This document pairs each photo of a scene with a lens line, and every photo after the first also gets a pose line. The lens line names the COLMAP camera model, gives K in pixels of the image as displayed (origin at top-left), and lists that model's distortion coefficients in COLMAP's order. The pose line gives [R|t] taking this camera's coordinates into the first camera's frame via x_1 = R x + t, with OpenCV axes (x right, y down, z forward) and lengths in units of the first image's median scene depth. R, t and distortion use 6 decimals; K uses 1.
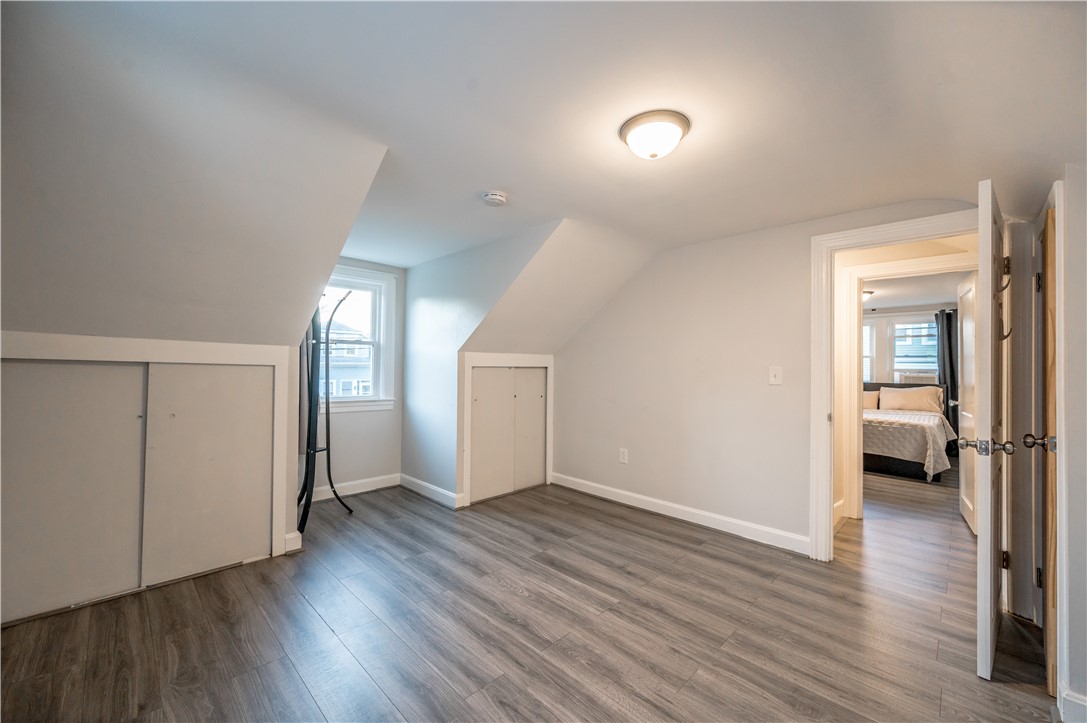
lens RADIAL K [[438.8, 0, 542.5], [0, 438.8, 359.2], [0, 0, 1]] dist [-0.005721, 0.001648]
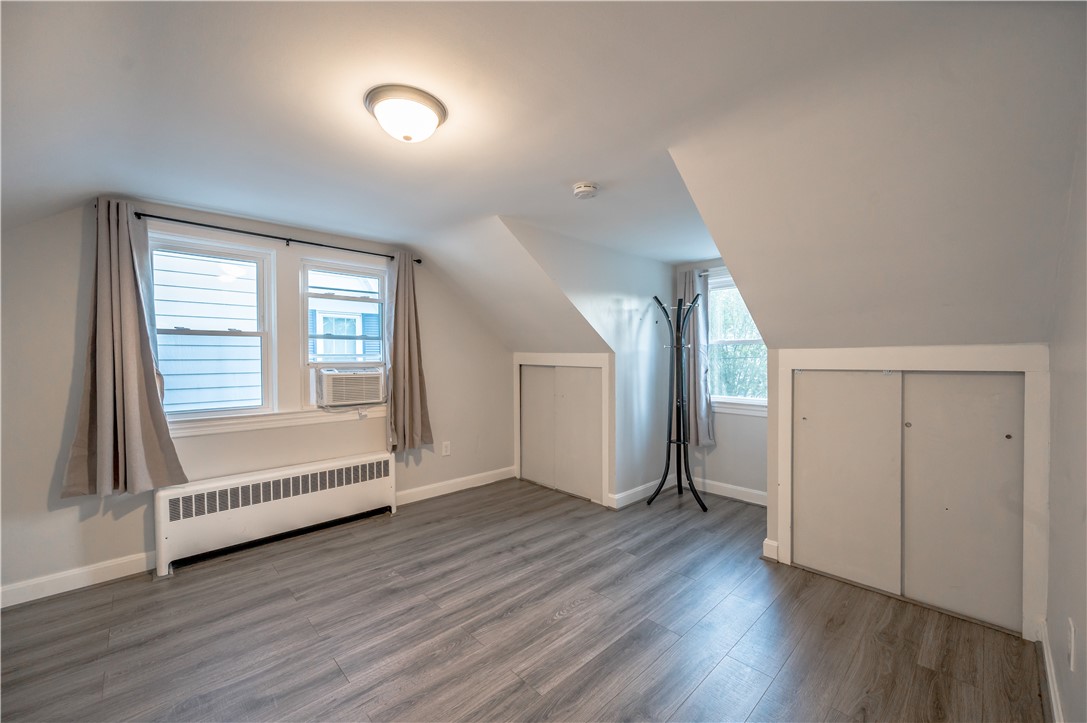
lens RADIAL K [[438.8, 0, 547.9], [0, 438.8, 368.9], [0, 0, 1]] dist [-0.005721, 0.001648]
pose [[-0.044645, 0.017104, -0.998856, 0.846630], [0.018223, 0.999701, 0.016304, -0.002710], [0.998837, -0.017474, -0.044943, 0.996064]]
